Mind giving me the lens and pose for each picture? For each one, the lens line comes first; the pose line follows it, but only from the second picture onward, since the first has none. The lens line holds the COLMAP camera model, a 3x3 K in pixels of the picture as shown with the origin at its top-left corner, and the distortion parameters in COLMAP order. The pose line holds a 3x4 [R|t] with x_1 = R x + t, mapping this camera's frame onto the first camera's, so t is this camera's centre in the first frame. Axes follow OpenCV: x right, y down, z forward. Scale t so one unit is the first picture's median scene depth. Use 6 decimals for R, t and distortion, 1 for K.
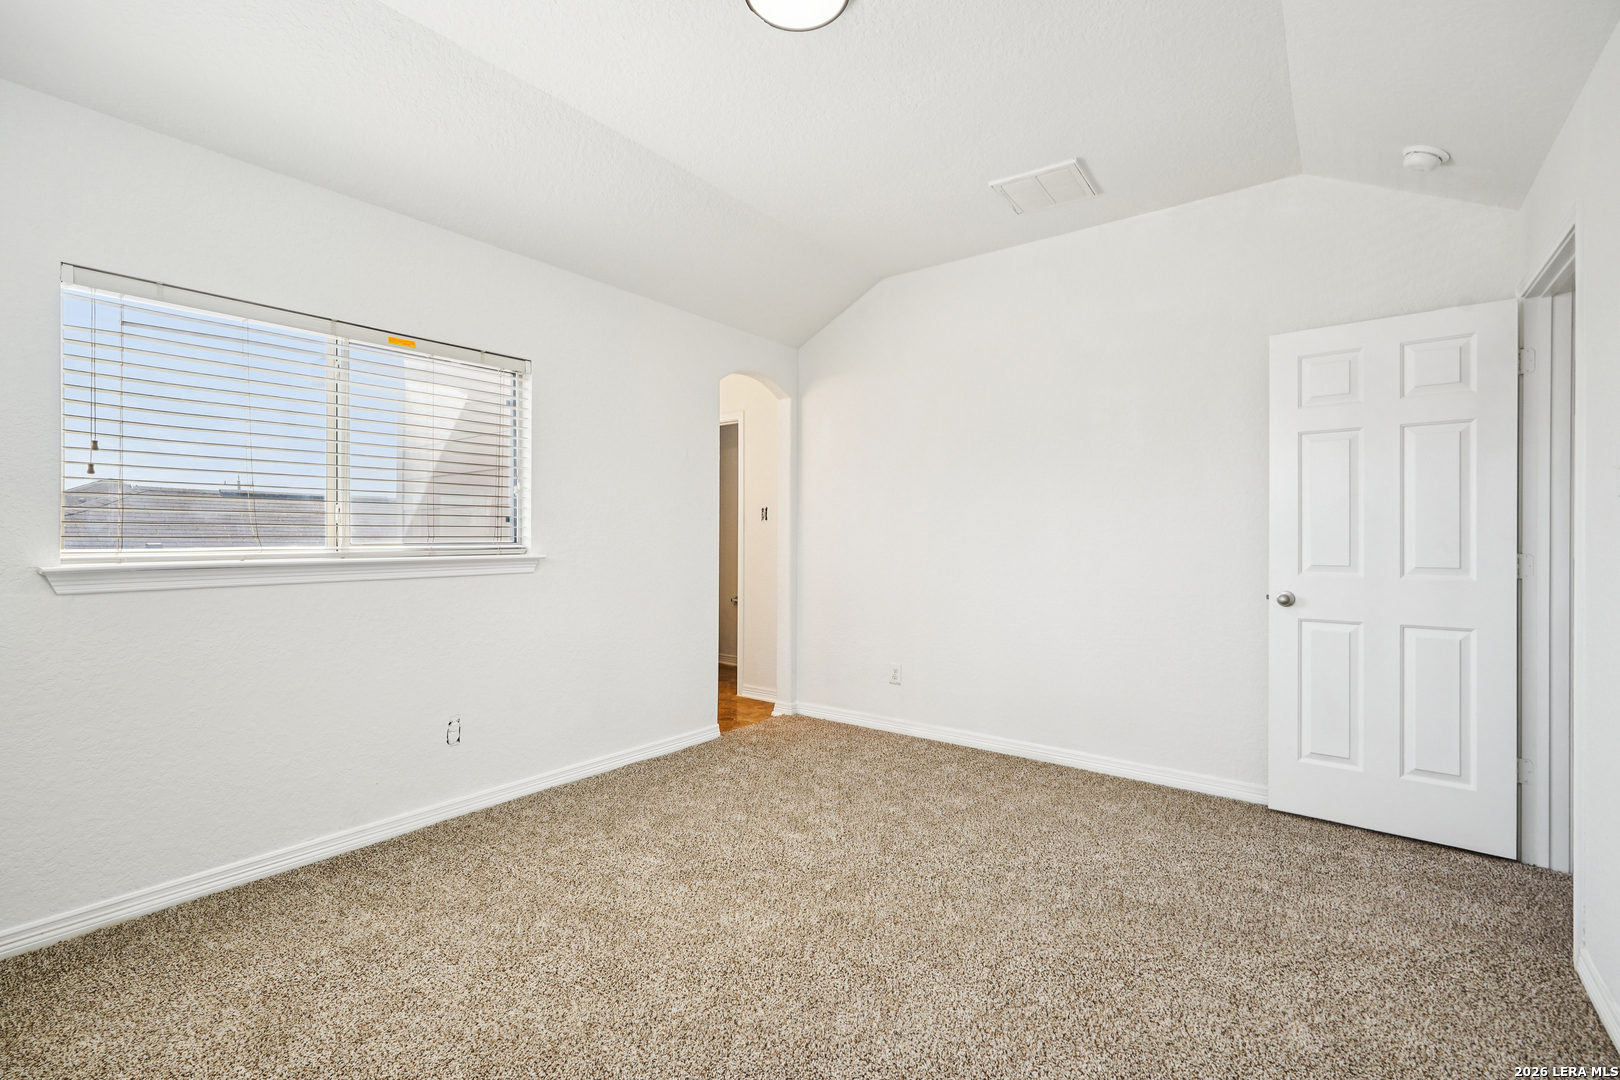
lens RADIAL K [[741.0, 0, 810.0], [0, 741.0, 540.0], [0, 0, 1]] dist [-0.001756, -0.000083]
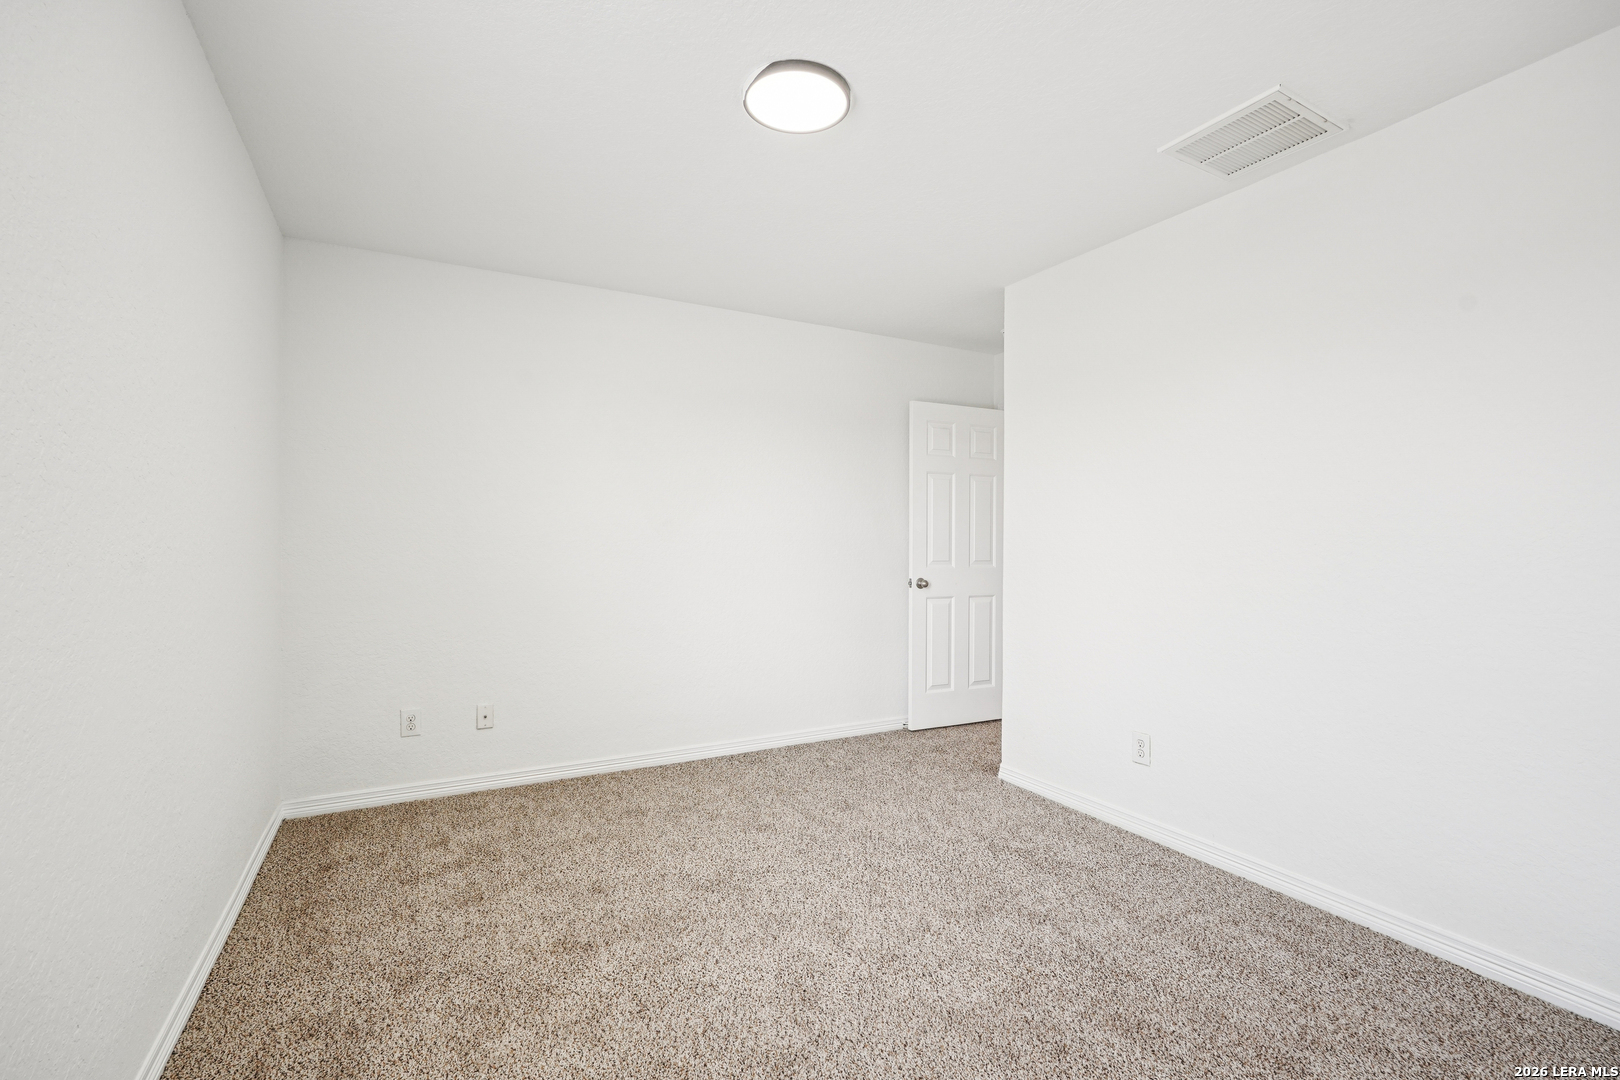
lens RADIAL K [[741.0, 0, 810.0], [0, 741.0, 540.0], [0, 0, 1]] dist [-0.001756, -0.000083]
pose [[0.416360, 0.010447, 0.909140, -0.779071], [-0.000328, 0.999936, -0.011341, 0.010983], [-0.909200, 0.004424, 0.416336, 0.584203]]
